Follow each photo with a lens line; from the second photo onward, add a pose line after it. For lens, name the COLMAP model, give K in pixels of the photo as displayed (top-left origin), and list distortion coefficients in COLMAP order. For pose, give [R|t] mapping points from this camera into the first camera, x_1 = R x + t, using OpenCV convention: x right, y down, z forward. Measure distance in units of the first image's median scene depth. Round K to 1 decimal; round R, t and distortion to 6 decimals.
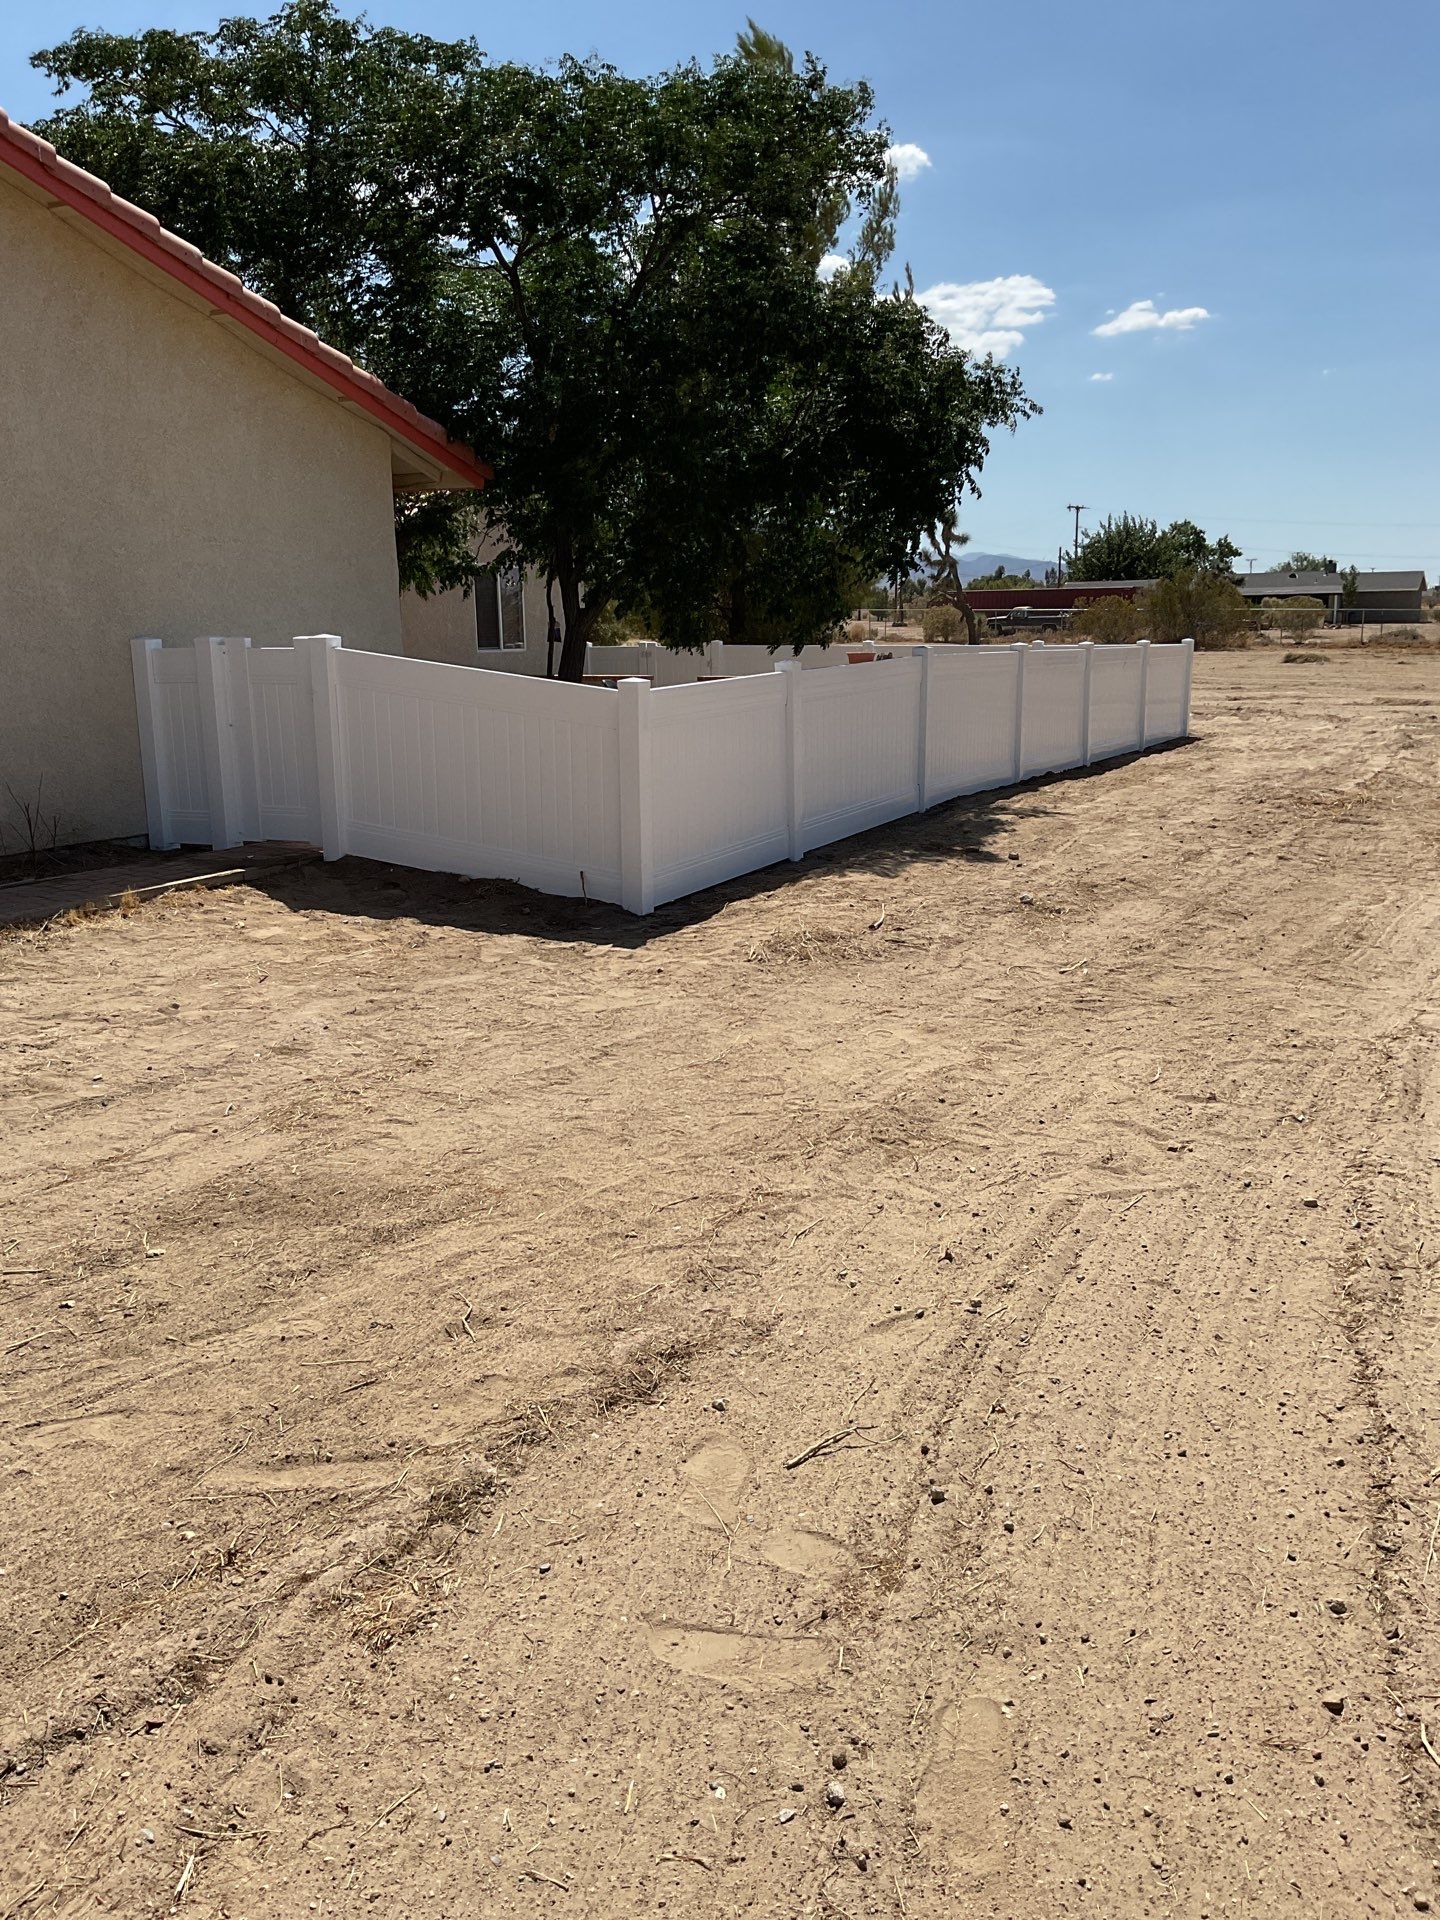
lens RADIAL K [[1587.7, 0, 714.8], [0, 1587.7, 954.4], [0, 0, 1]] dist [0.134164, -0.277399]
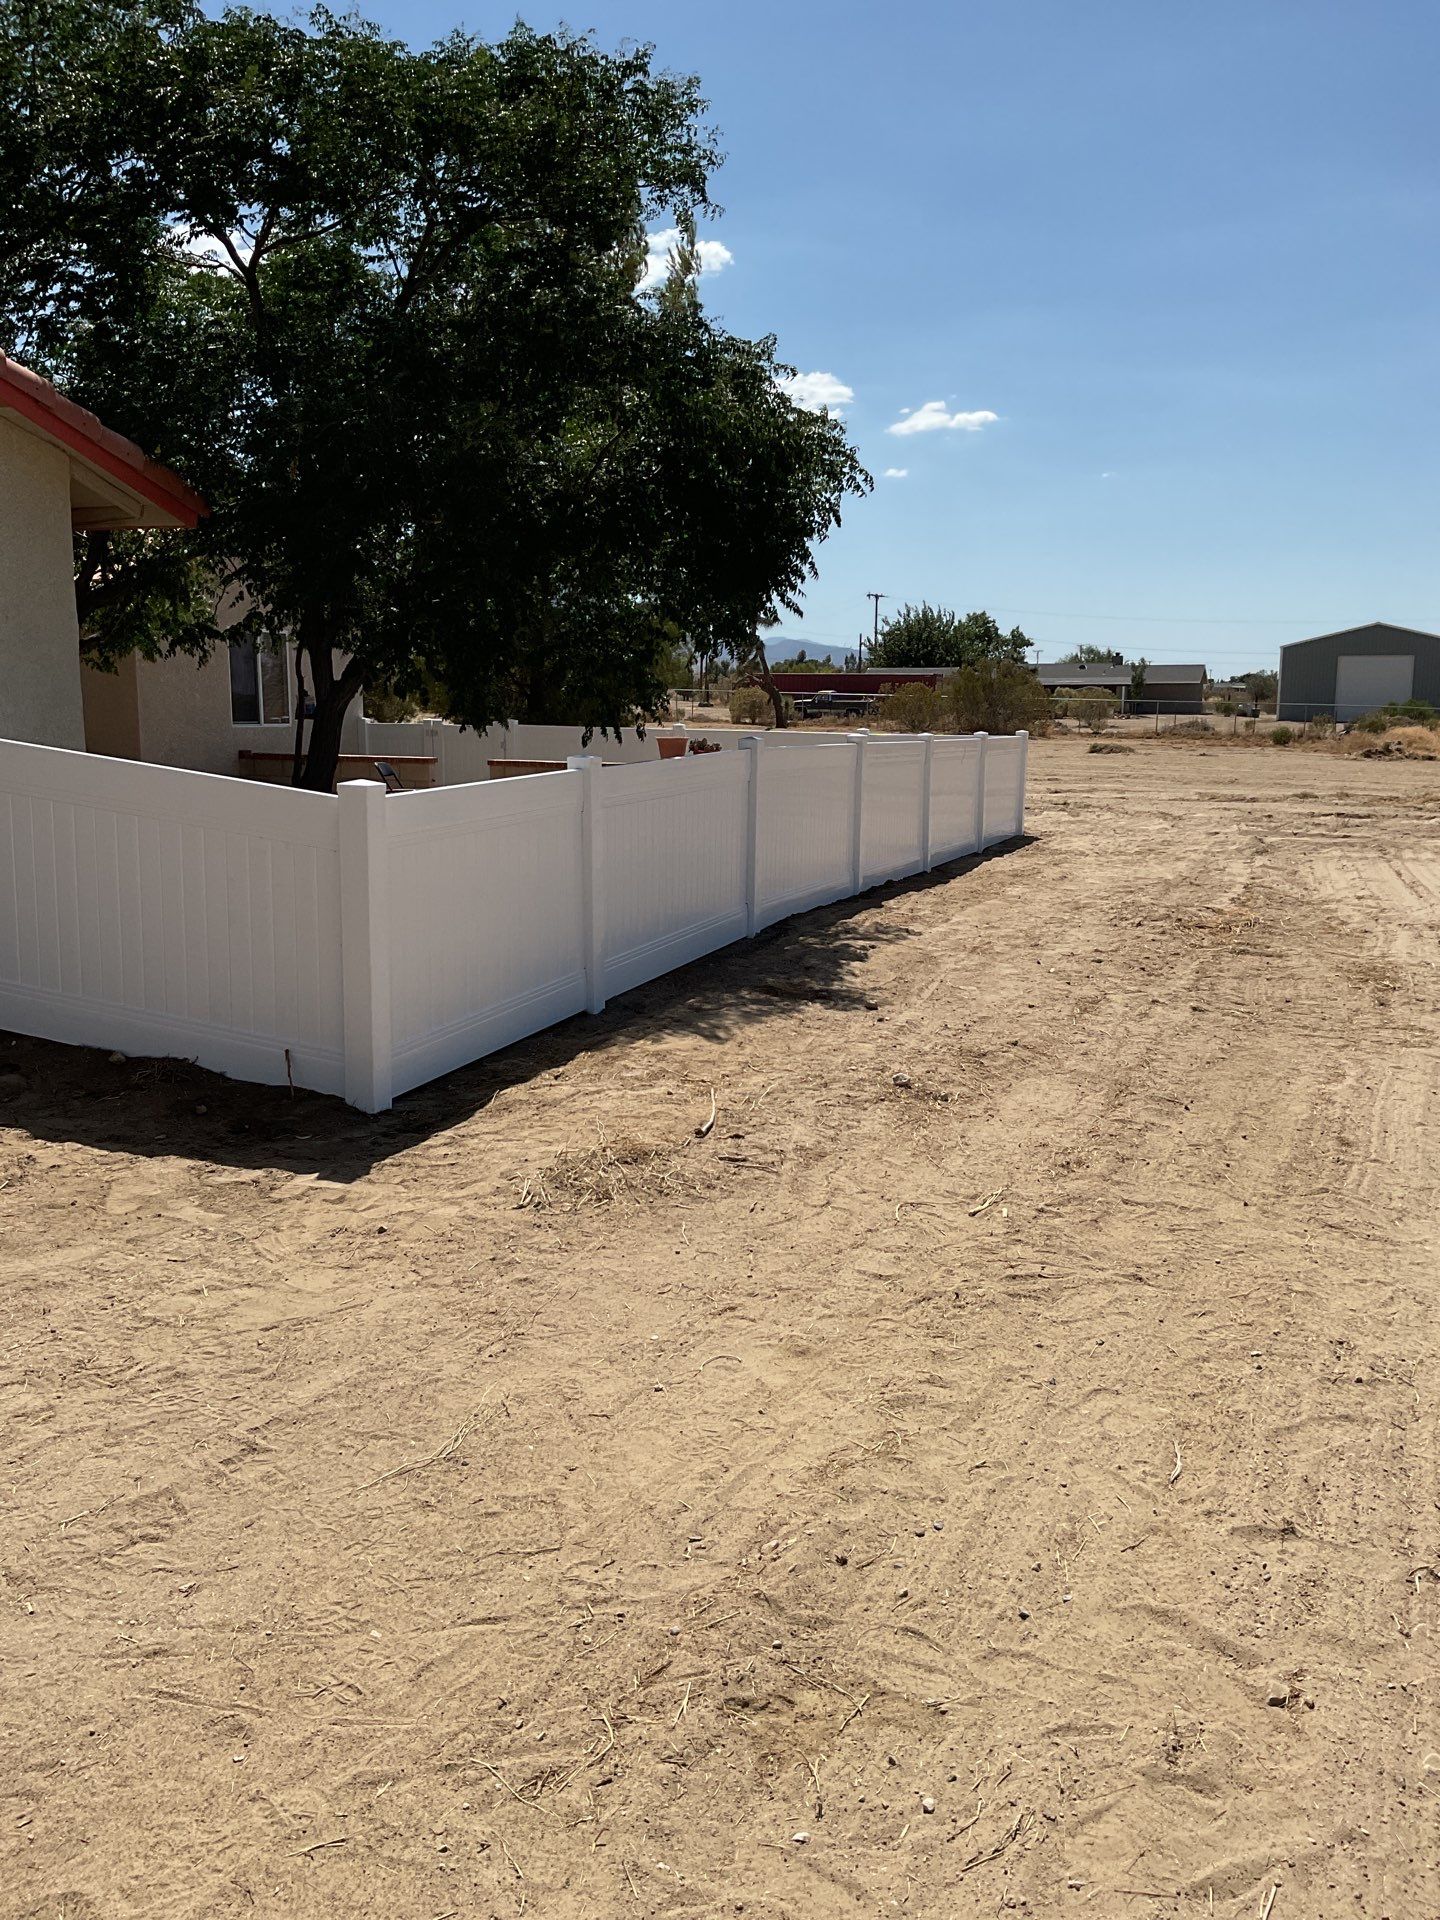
lens RADIAL K [[1587.7, 0, 714.8], [0, 1587.7, 954.4], [0, 0, 1]] dist [0.134164, -0.277399]
pose [[0.992706, 0.001568, 0.120546, 0.015102], [0.004071, 0.998909, -0.046513, -0.049511], [-0.120488, 0.046665, 0.991617, 0.223365]]
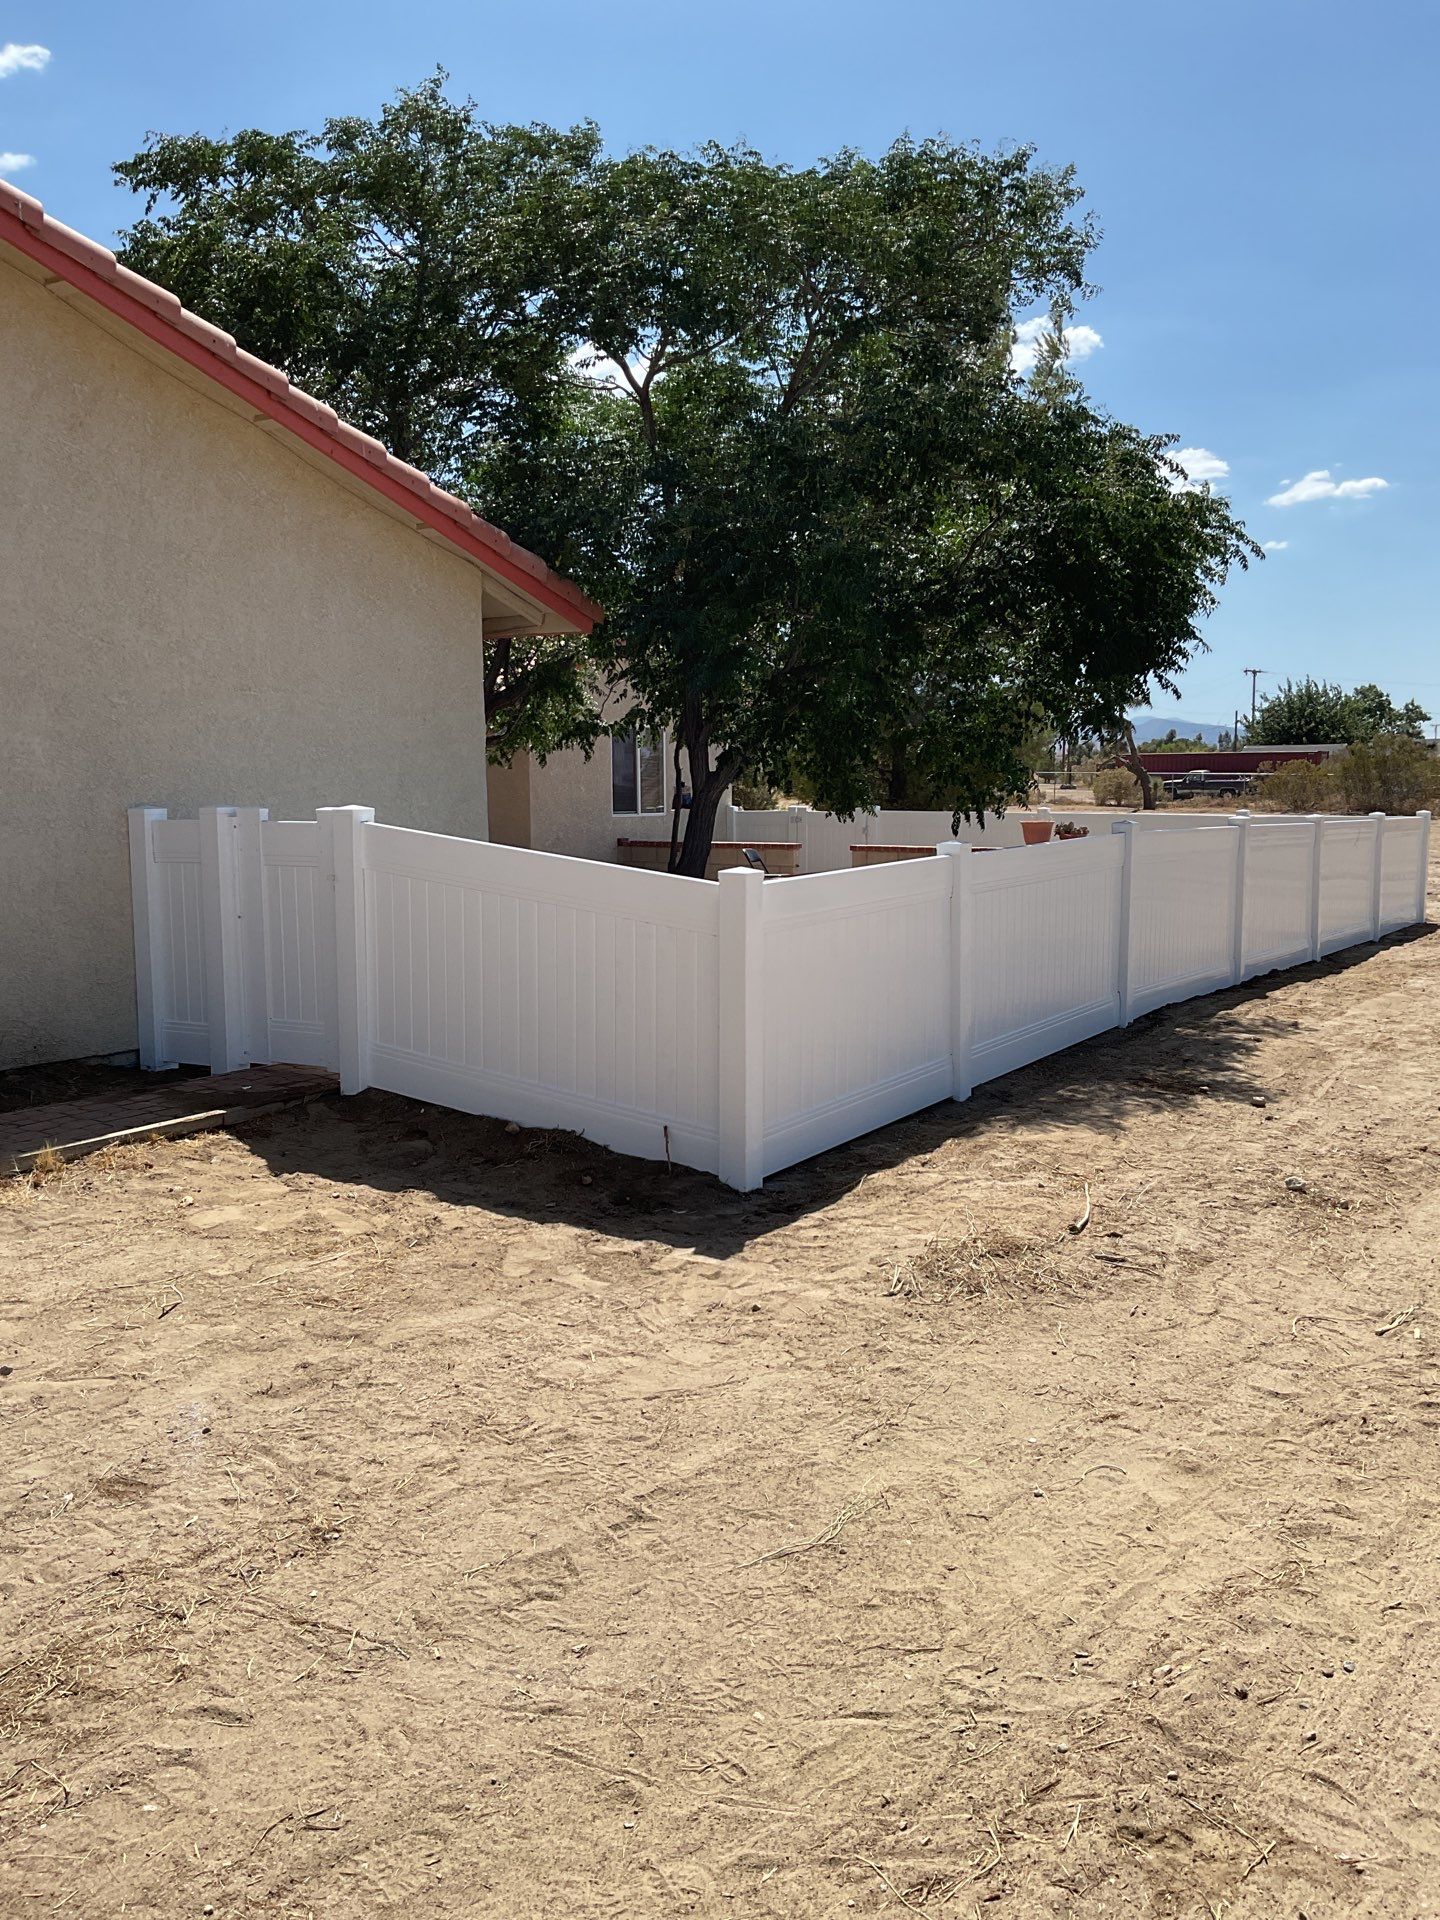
lens RADIAL K [[1587.7, 0, 714.8], [0, 1587.7, 954.4], [0, 0, 1]] dist [0.134164, -0.277399]
pose [[0.994720, 0.019227, -0.100806, 0.008964], [-0.028946, 0.994974, -0.095859, -0.050051], [0.098457, 0.098271, 0.990277, 0.220706]]
